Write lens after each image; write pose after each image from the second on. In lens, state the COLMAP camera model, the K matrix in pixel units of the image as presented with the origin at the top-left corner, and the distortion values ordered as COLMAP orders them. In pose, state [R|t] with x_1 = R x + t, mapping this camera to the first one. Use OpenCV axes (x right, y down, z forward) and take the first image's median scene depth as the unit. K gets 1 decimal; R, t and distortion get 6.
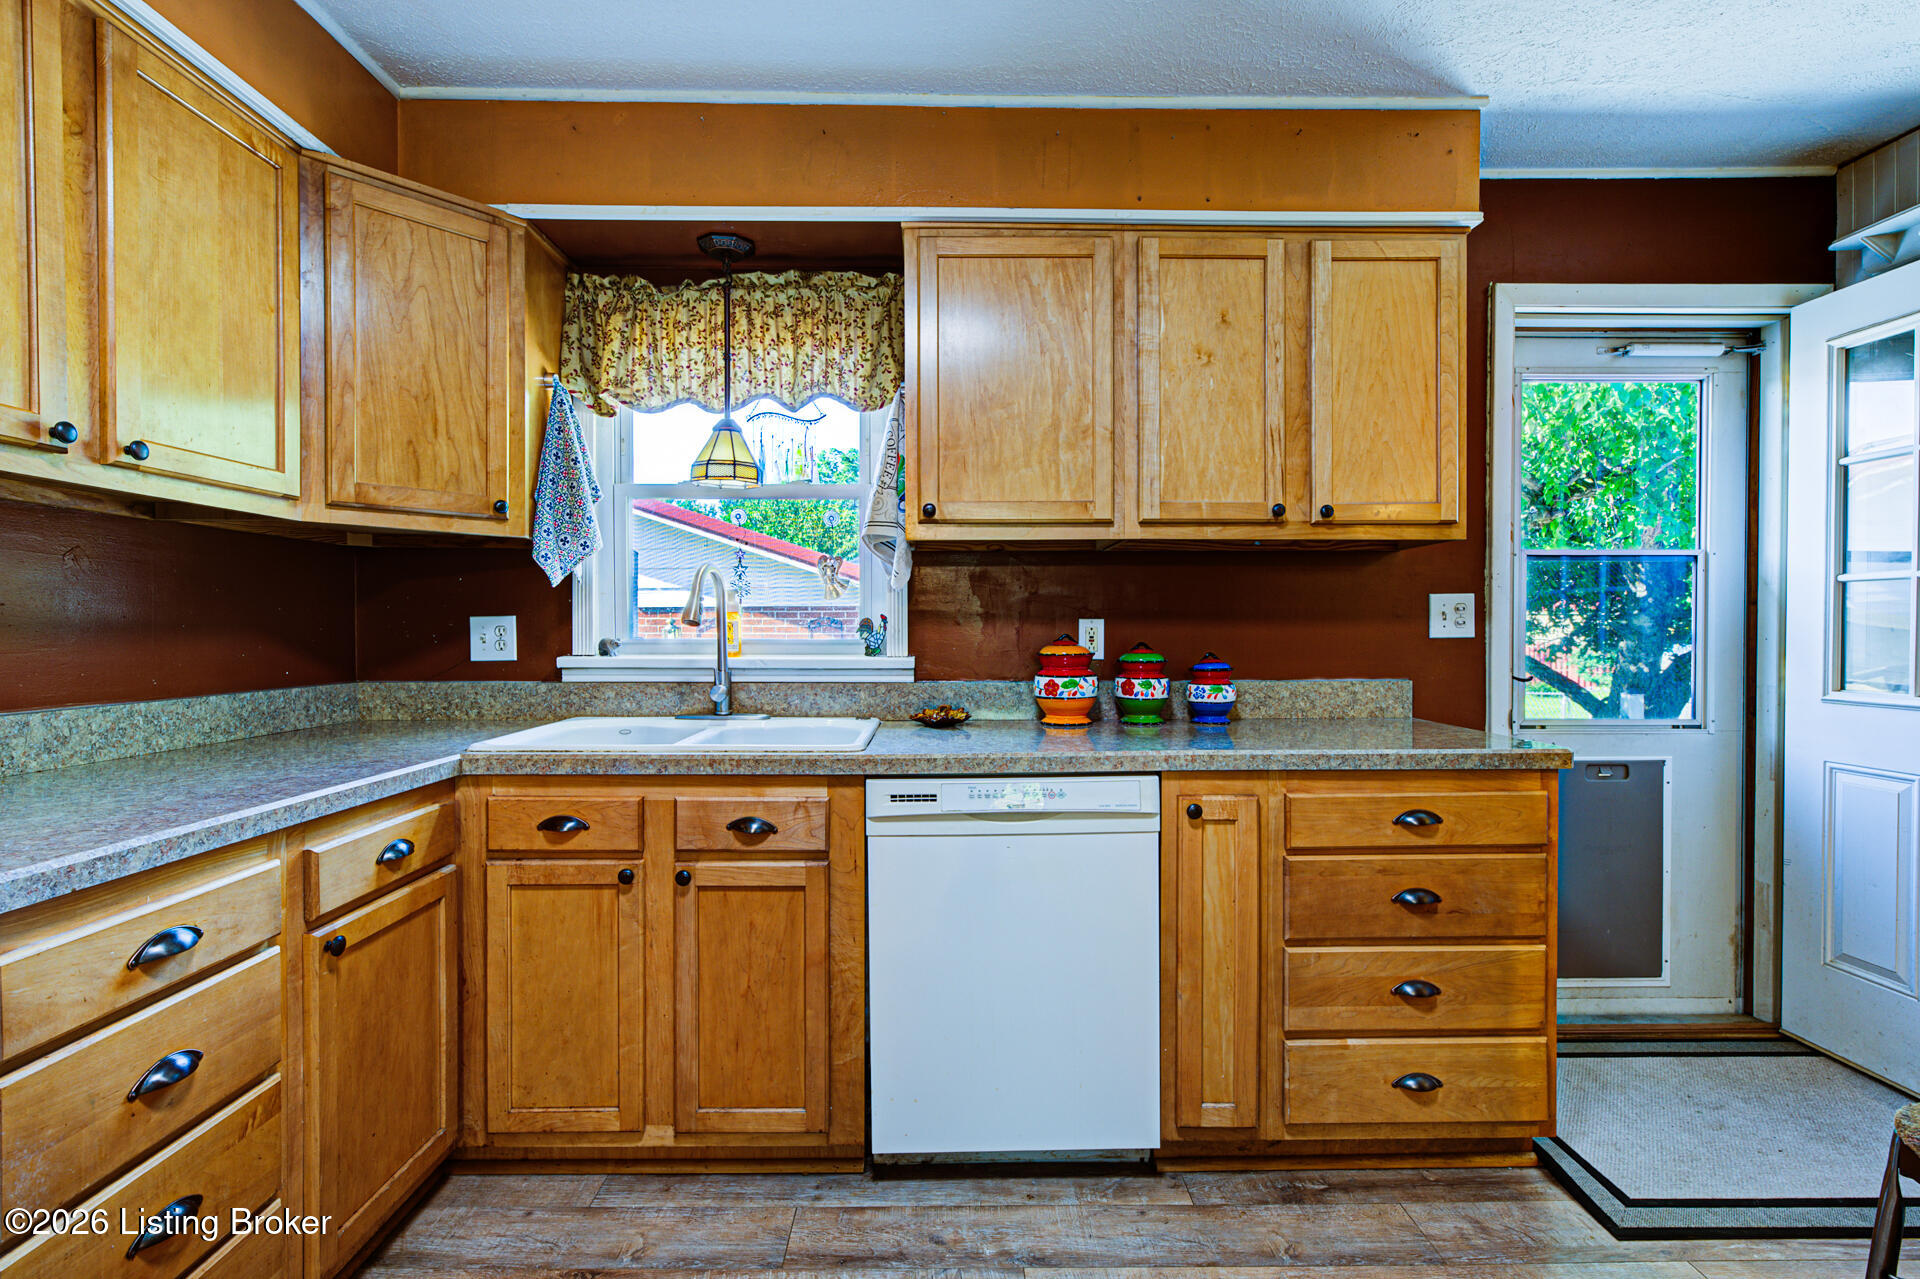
lens RADIAL K [[854.0, 0, 960.0], [0, 854.0, 639.5], [0, 0, 1]] dist [-0.003554, -0.000203]
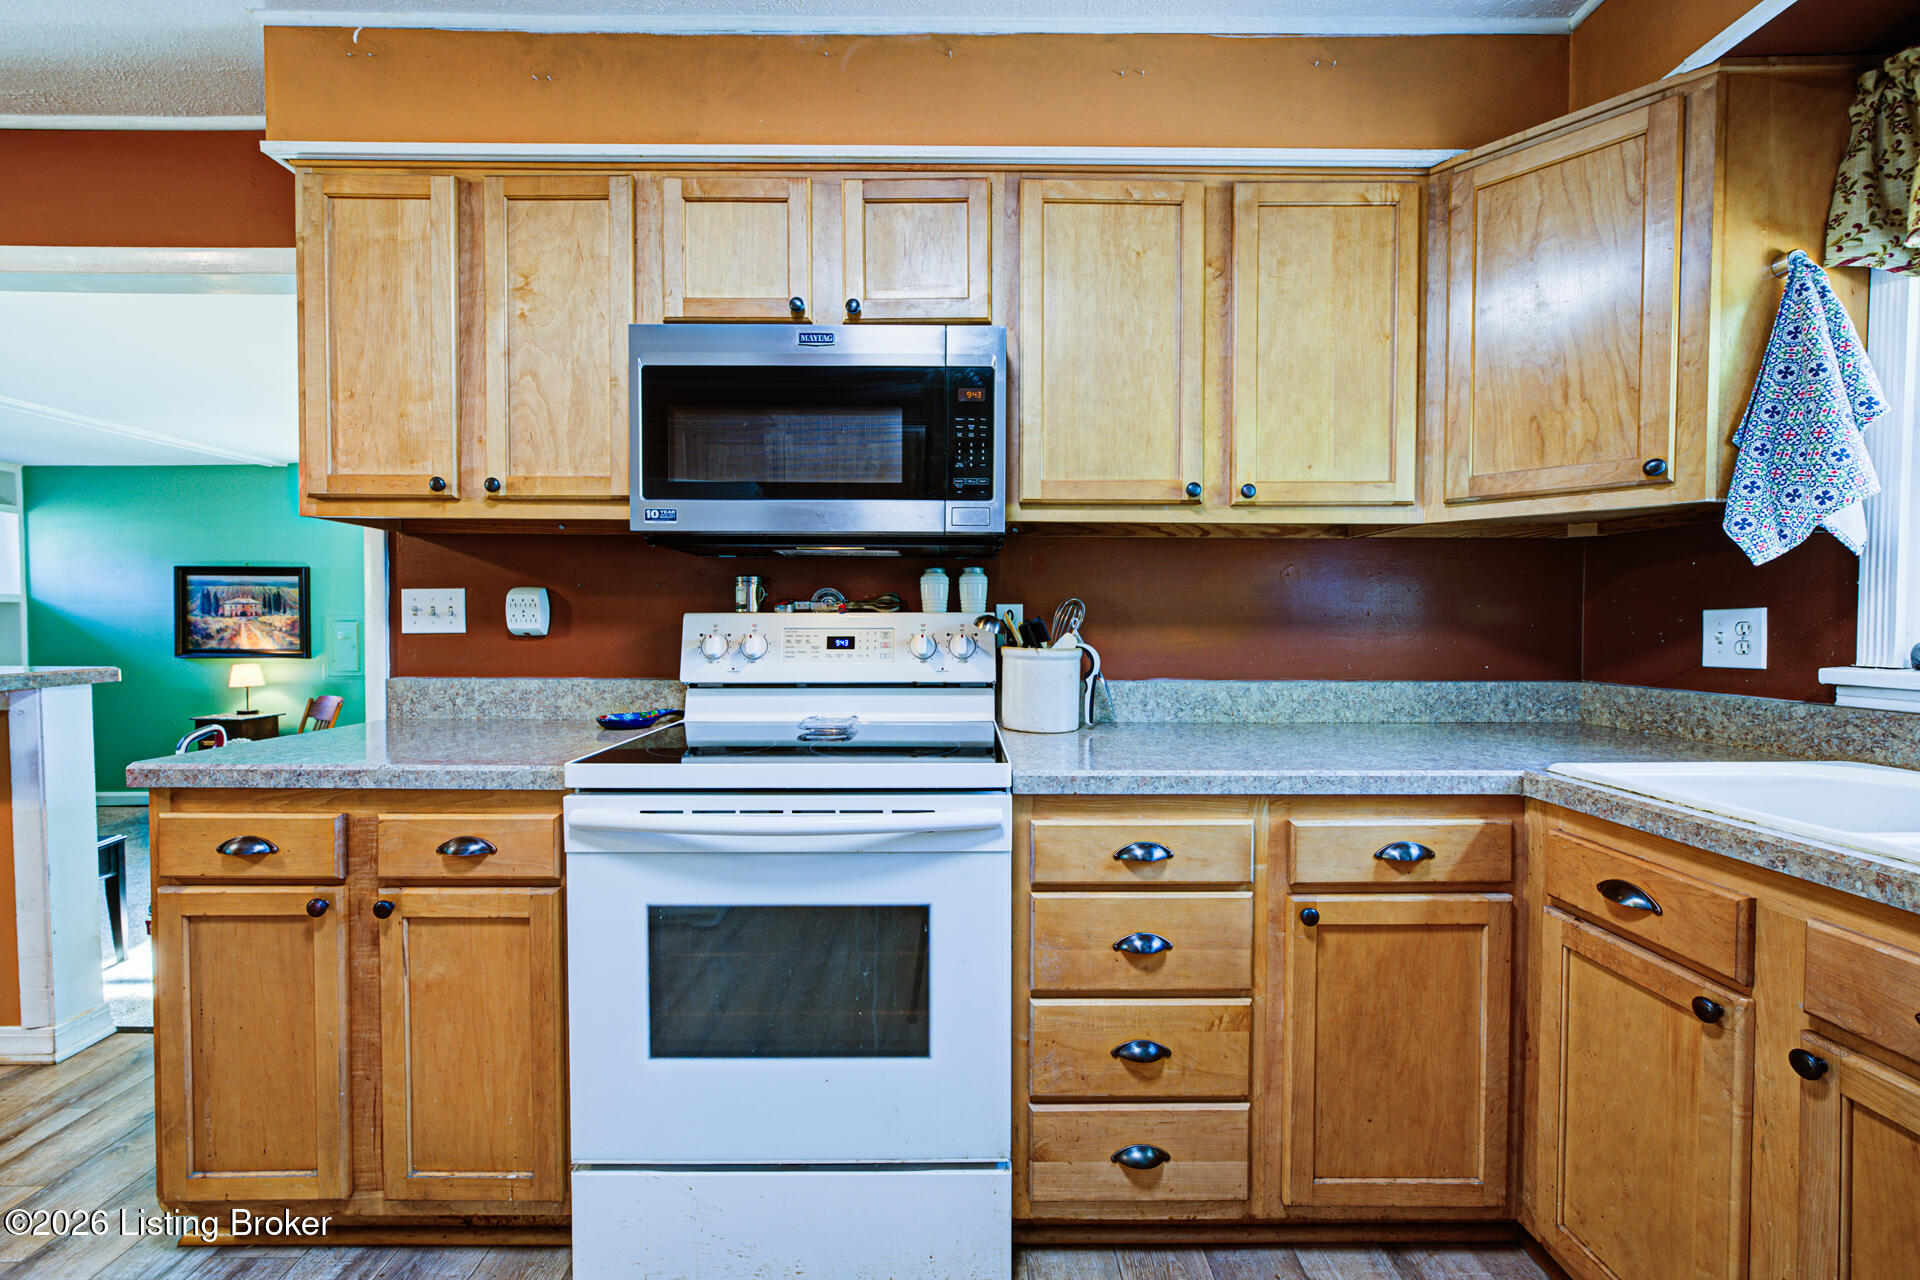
lens RADIAL K [[754.1, 0, 960.0], [0, 754.1, 640.0], [0, 0, 1]] dist [-0.001459, 0.000771]
pose [[-0.015235, 0.021324, -0.999657, 0.175853], [-0.014383, 0.999664, 0.021544, -0.005563], [0.999780, 0.014706, -0.014923, 0.430882]]
